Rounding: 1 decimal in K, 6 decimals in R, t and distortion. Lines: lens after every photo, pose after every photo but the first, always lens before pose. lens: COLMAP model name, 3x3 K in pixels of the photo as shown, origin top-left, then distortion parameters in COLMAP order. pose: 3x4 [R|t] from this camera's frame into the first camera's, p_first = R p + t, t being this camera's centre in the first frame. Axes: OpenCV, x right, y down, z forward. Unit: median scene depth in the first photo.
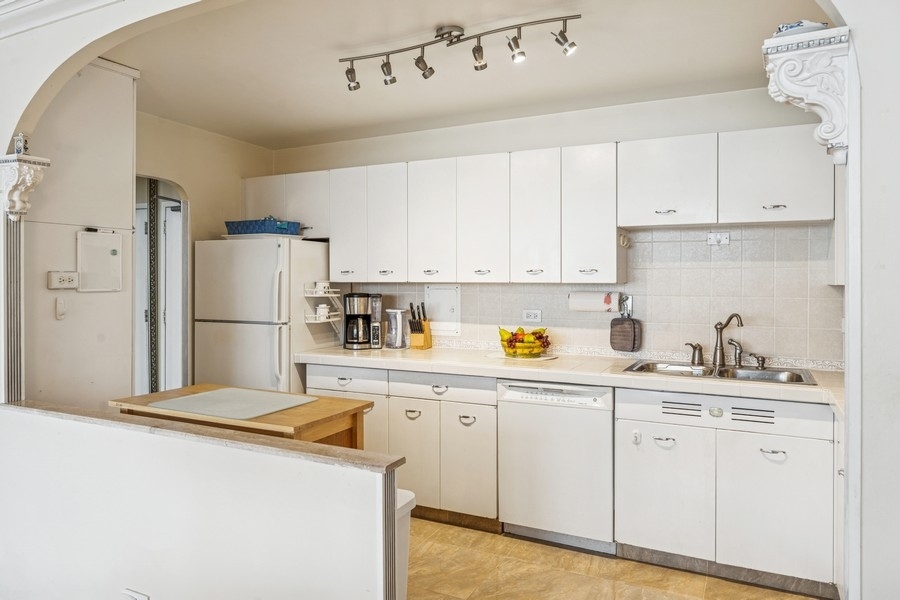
lens RADIAL K [[609.0, 0, 451.1], [0, 609.0, 280.0], [0, 0, 1]] dist [0.001286, -0.000144]
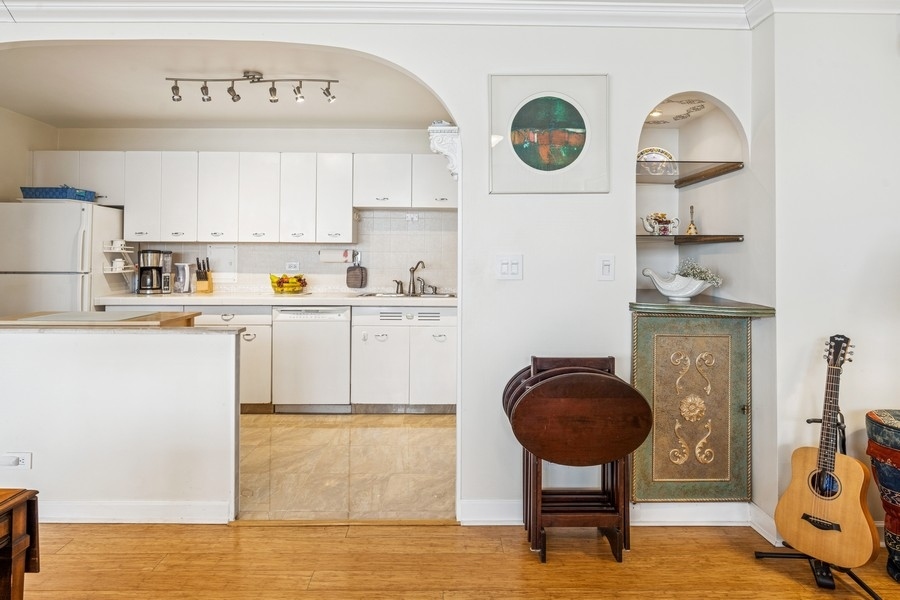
lens RADIAL K [[522.9, 0, 447.6], [0, 522.9, 238.7], [0, 0, 1]] dist [0.002935, 0.000600]
pose [[0.887741, 0.020606, 0.459883, -0.121987], [-0.003424, 0.999266, -0.038165, 0.042848], [-0.460331, 0.032306, 0.887159, -0.289851]]
